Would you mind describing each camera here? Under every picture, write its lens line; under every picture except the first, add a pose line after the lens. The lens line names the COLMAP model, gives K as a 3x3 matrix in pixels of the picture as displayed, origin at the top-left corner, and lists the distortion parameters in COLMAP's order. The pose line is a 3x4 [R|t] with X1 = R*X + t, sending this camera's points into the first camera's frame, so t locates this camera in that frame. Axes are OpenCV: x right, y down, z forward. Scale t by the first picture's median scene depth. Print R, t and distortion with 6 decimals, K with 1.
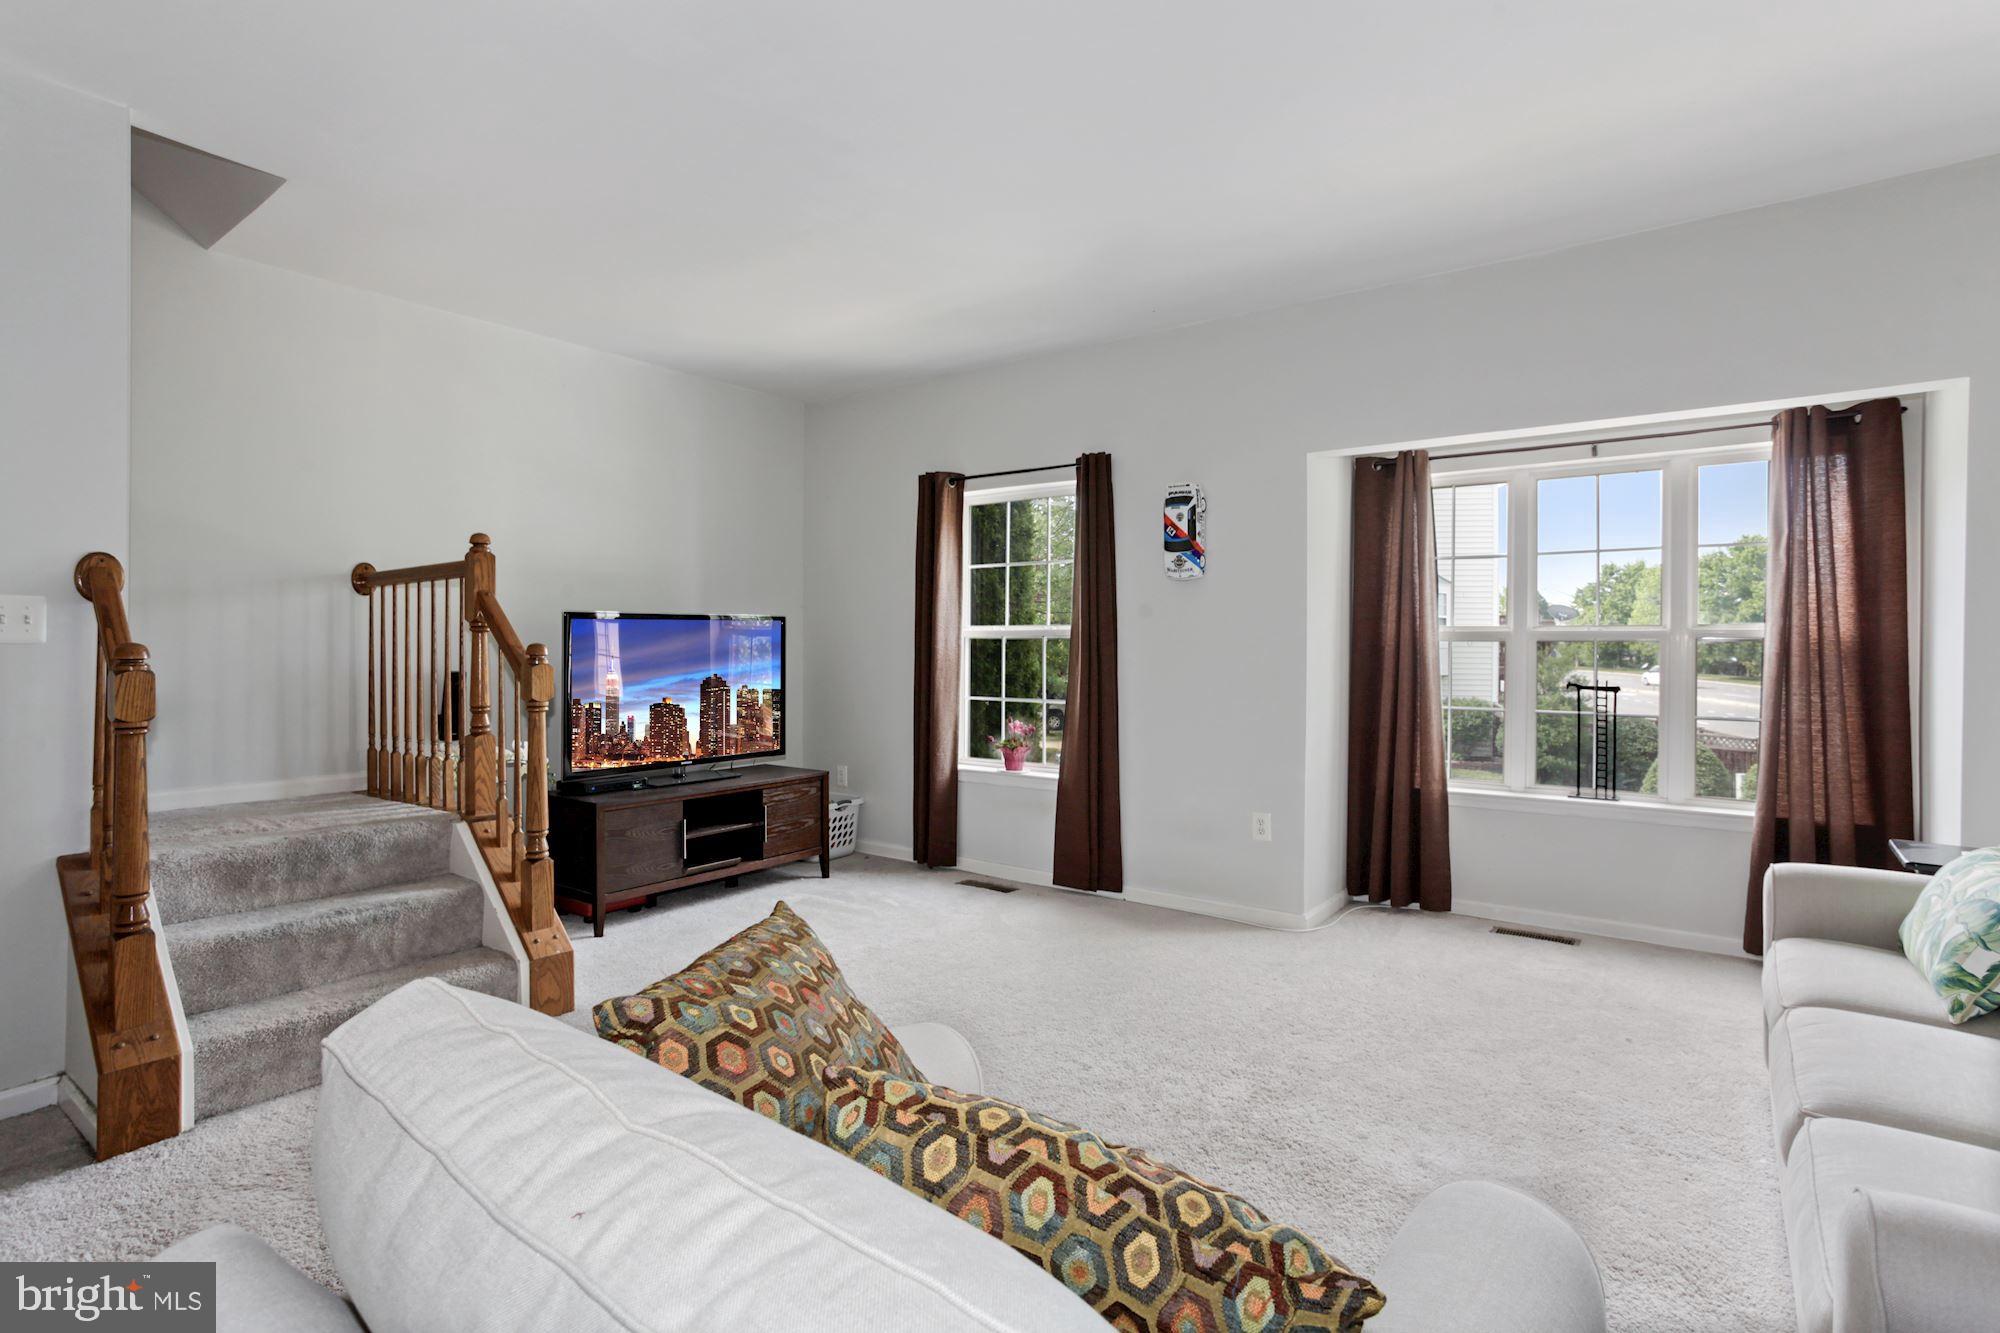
lens RADIAL K [[978.0, 0, 995.0], [0, 978.0, 642.3], [0, 0, 1]] dist [-0.044430, 0.028660]
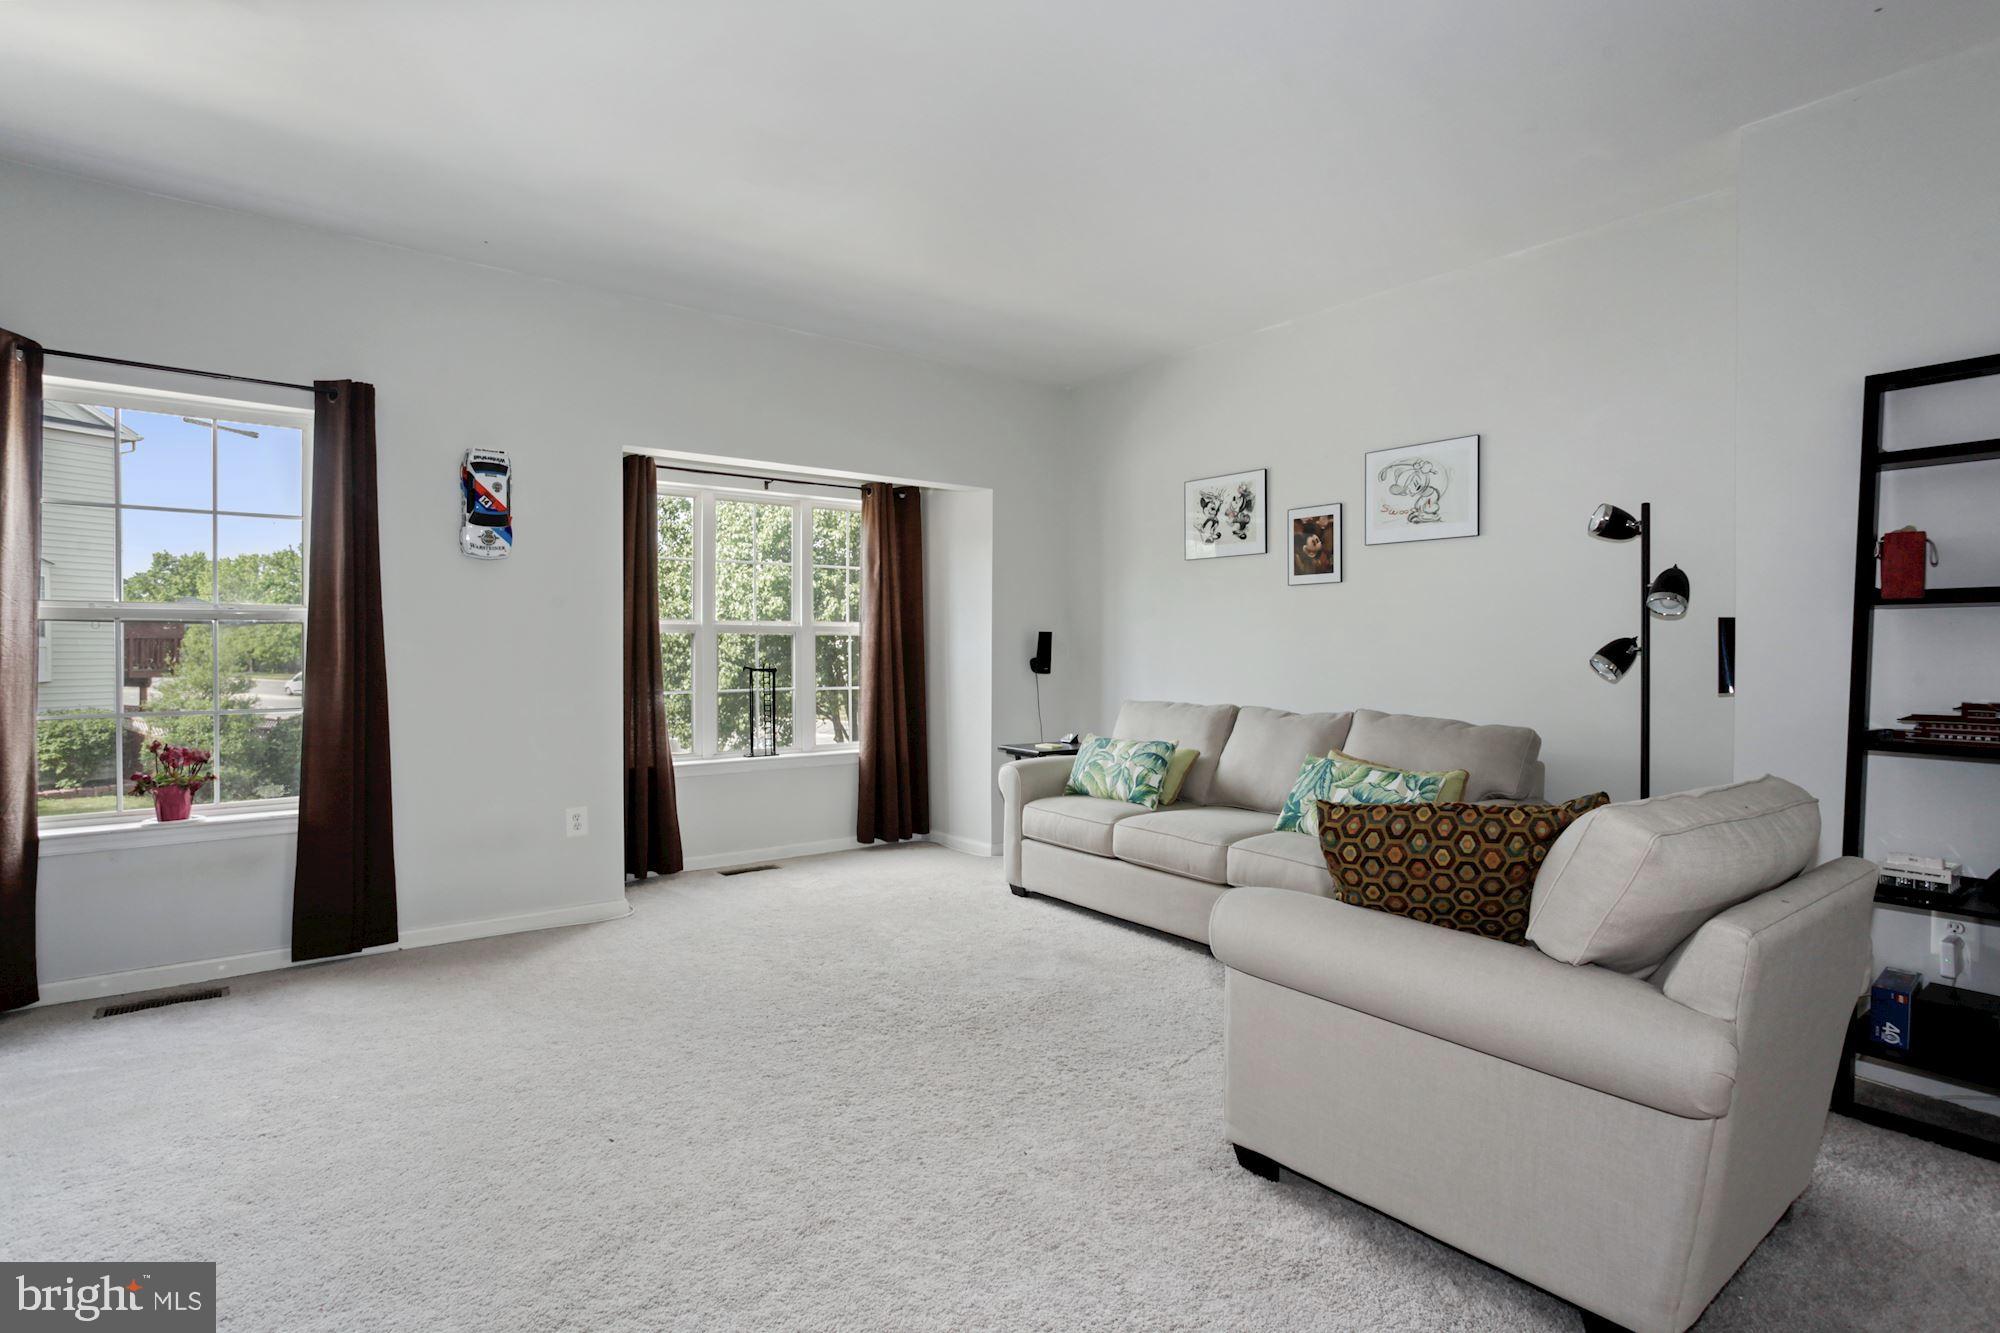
lens RADIAL K [[1001.4, 0, 996.0], [0, 1001.4, 649.4], [0, 0, 1]] dist [-0.052815, 0.035158]
pose [[0.272507, -0.004882, 0.962141, -0.544538], [-0.002434, 0.999980, 0.005764, 0.011180], [-0.962151, -0.003913, 0.272490, 0.323647]]
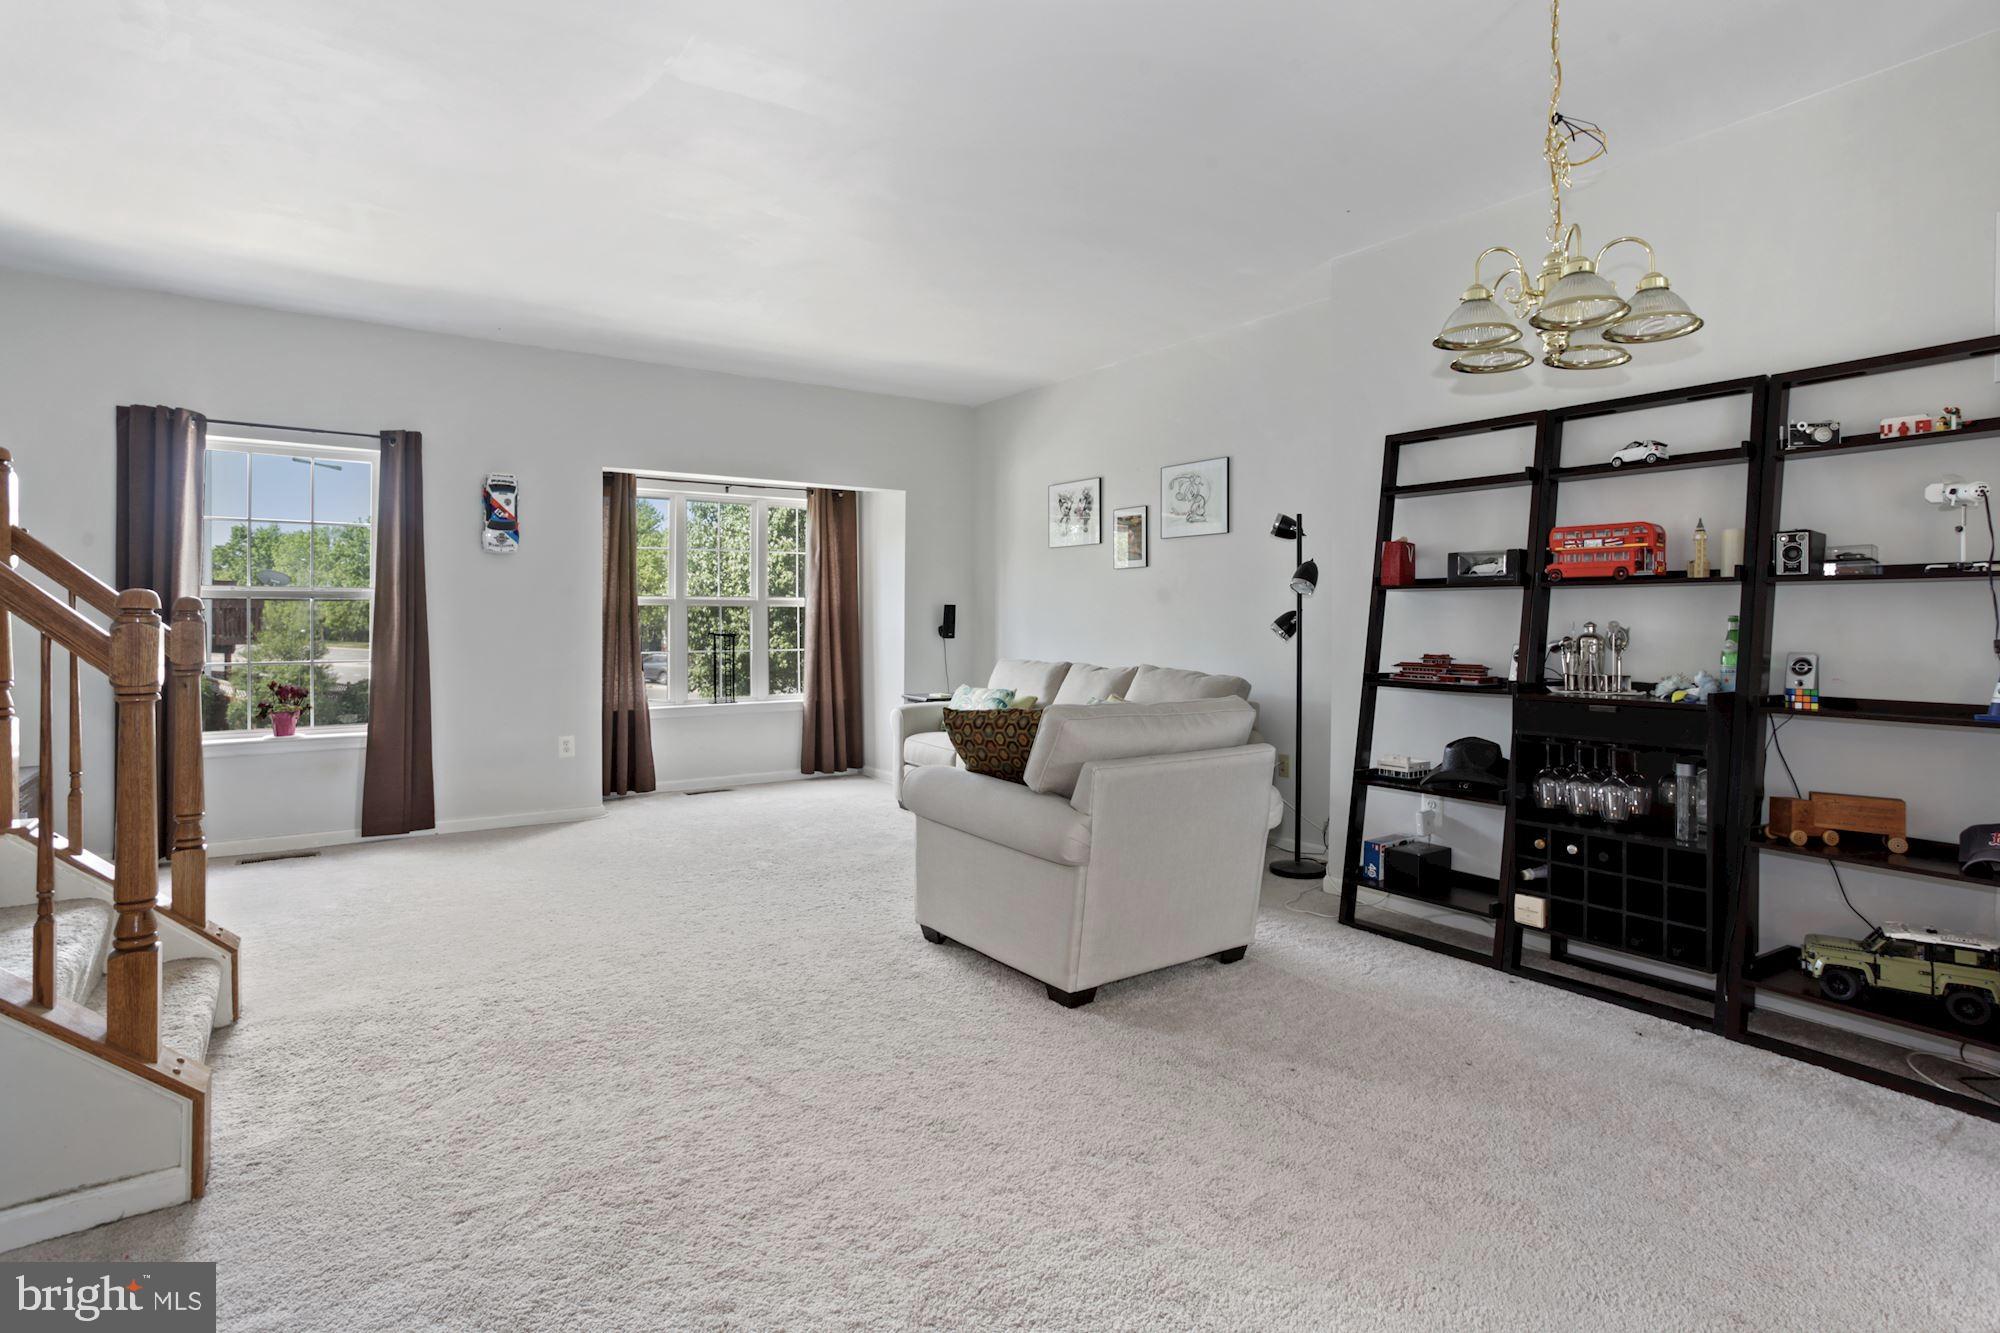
lens RADIAL K [[1007.8, 0, 998.2], [0, 1007.8, 606.4], [0, 0, 1]] dist [-0.046579, 0.034262]
pose [[0.321272, 0.006568, 0.946964, -0.791191], [-0.002004, 0.999978, -0.006255, 0.008387], [-0.946985, 0.000112, 0.321278, 0.019345]]
